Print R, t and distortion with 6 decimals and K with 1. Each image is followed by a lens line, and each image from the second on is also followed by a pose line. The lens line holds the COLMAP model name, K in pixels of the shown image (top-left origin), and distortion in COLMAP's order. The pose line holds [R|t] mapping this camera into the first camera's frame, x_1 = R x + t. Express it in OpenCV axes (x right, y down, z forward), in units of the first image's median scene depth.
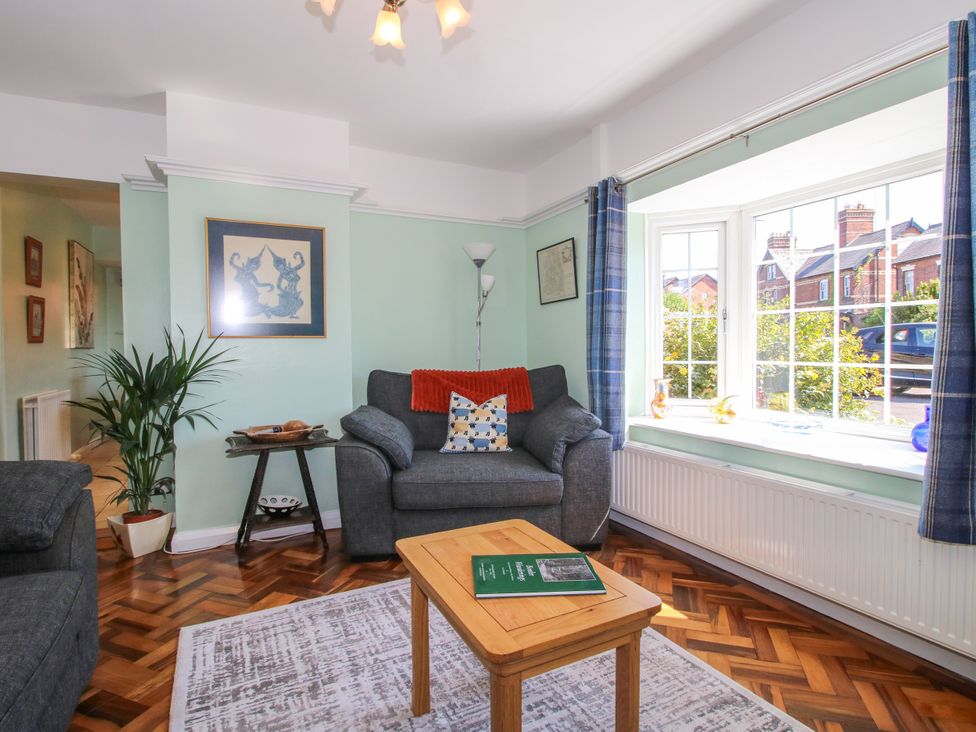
lens RADIAL K [[509.7, 0, 481.7], [0, 509.7, 363.7], [0, 0, 1]] dist [0.006662, -0.015700]
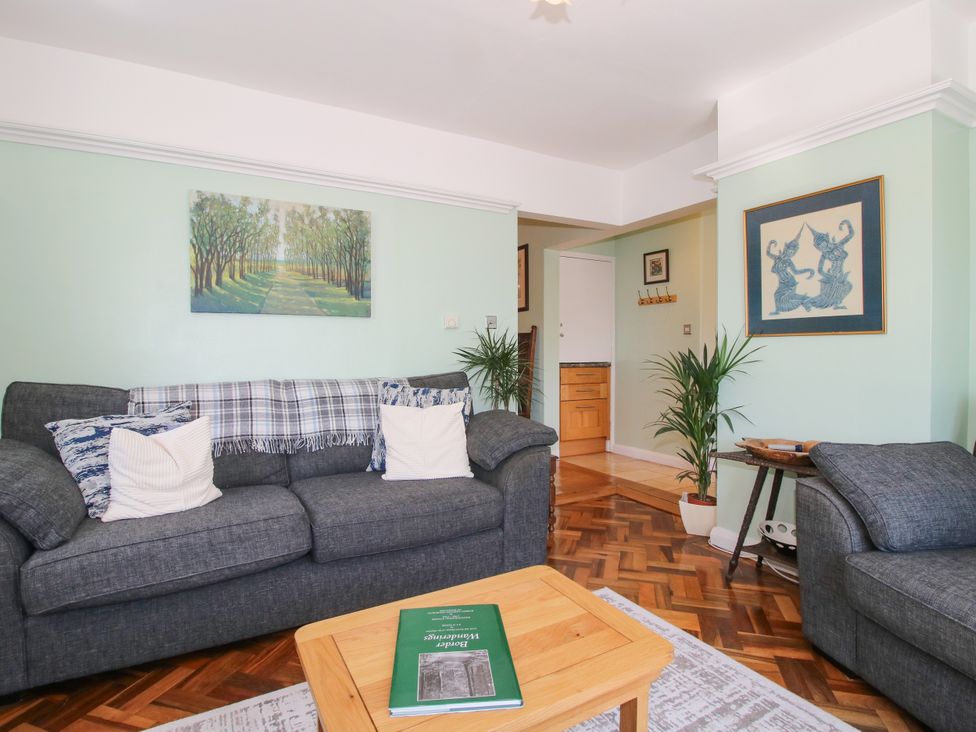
lens RADIAL K [[509.7, 0, 483.4], [0, 509.7, 360.7], [0, 0, 1]] dist [0.006662, -0.015700]
pose [[0.046841, 0.033273, -0.998348, 0.414644], [-0.032177, 0.998977, 0.031784, -0.021254], [0.998384, 0.030635, 0.047864, 0.490492]]
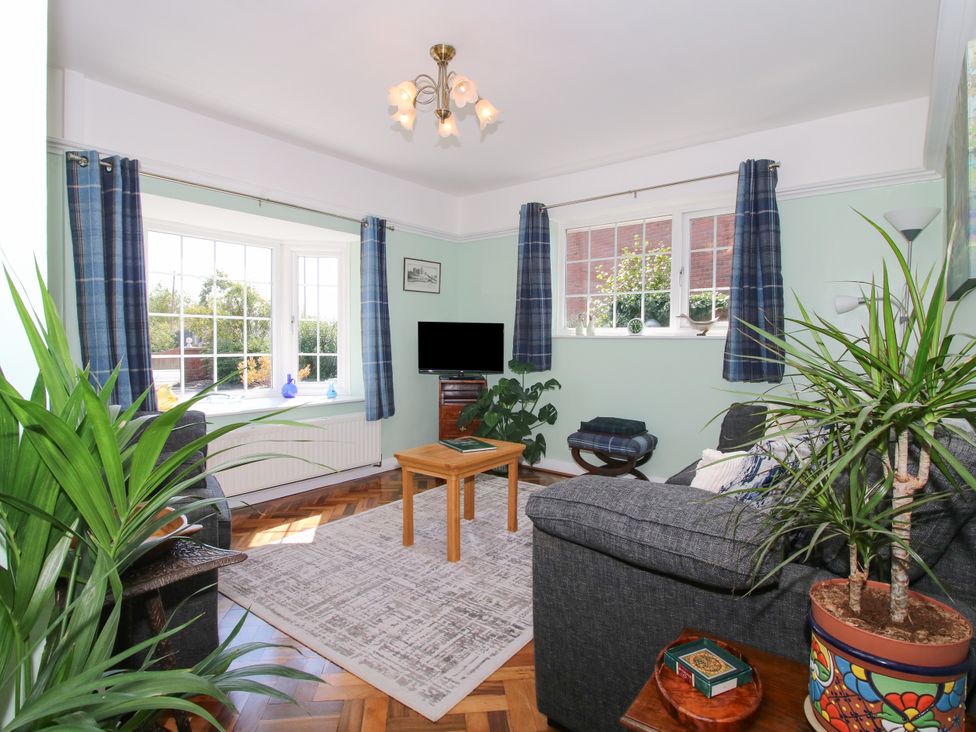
lens RADIAL K [[509.7, 0, 487.5], [0, 509.7, 363.9], [0, 0, 1]] dist [0.006662, -0.015700]
pose [[-0.438884, -0.027679, 0.898117, -0.966315], [0.026989, 0.998668, 0.043967, -0.022212], [-0.898138, 0.043536, -0.437552, 0.934780]]
